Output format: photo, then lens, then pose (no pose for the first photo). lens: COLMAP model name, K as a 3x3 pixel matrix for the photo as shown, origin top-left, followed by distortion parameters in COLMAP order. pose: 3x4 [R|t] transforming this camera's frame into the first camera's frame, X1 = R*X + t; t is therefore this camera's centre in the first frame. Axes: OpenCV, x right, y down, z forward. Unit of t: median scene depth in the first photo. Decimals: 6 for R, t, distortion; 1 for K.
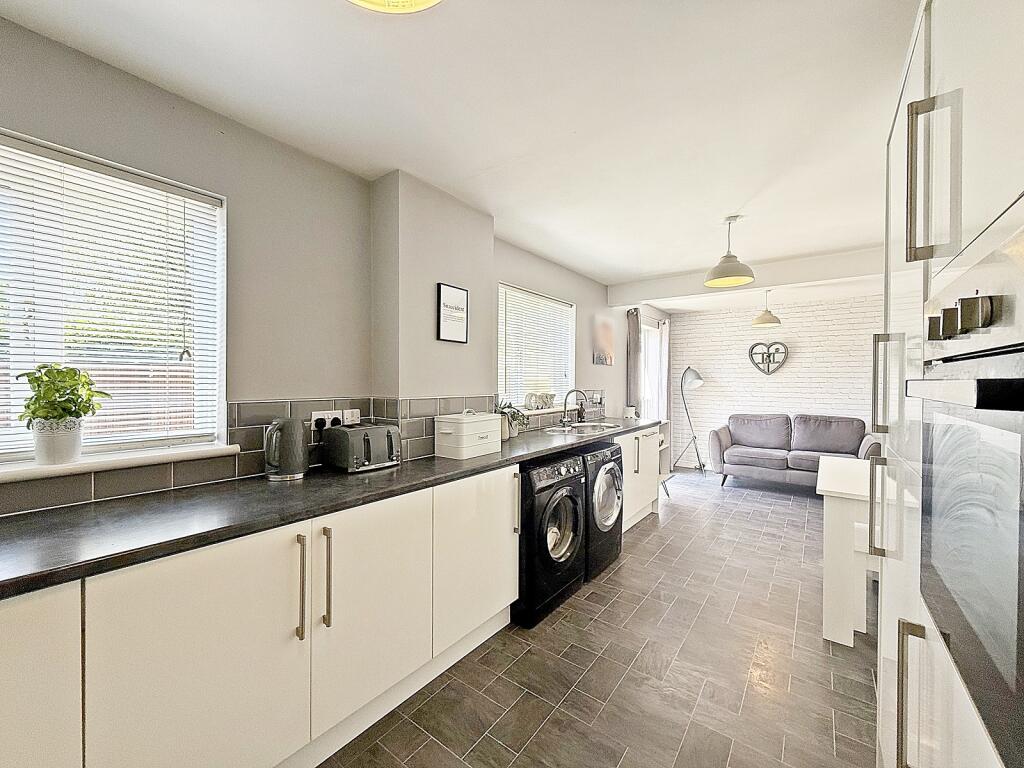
lens RADIAL K [[412.2, 0, 512.0], [0, 412.2, 384.0], [0, 0, 1]] dist [-0.000454, -0.000074]
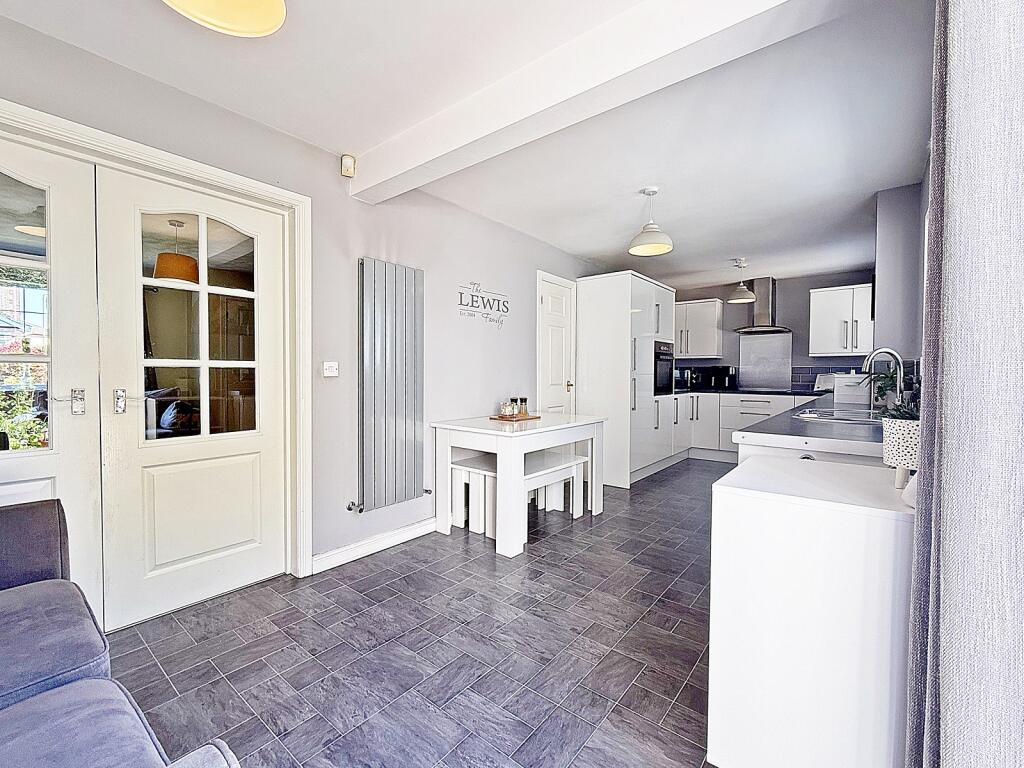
lens RADIAL K [[441.0, 0, 512.0], [0, 441.0, 384.0], [0, 0, 1]] dist [0.001766, -0.000569]
pose [[-0.999214, -0.011295, 0.038001, 0.596391], [-0.010005, 0.999373, 0.033957, 0.041771], [-0.038360, 0.033550, -0.998701, 1.538070]]
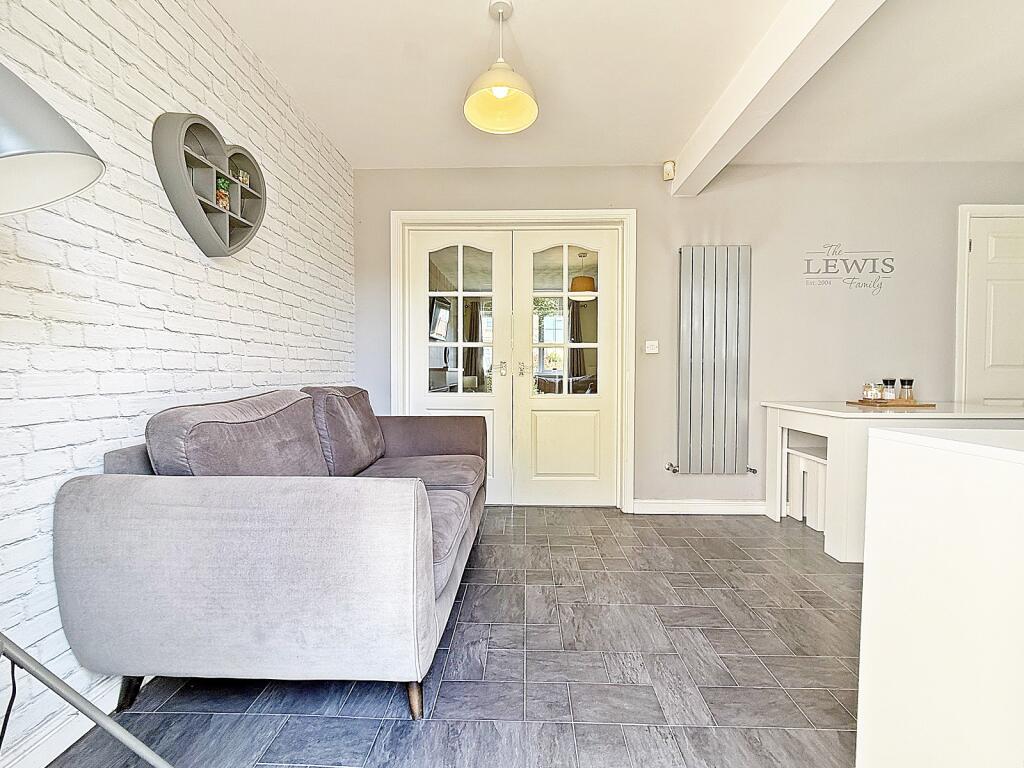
lens RADIAL K [[415.5, 0, 512.0], [0, 415.5, 384.0], [0, 0, 1]] dist [-0.001306, -0.000041]
pose [[-0.572142, -0.029453, 0.819626, 0.419752], [0.004172, 0.999238, 0.038820, 0.081820], [-0.820144, 0.025630, -0.571582, 1.518324]]
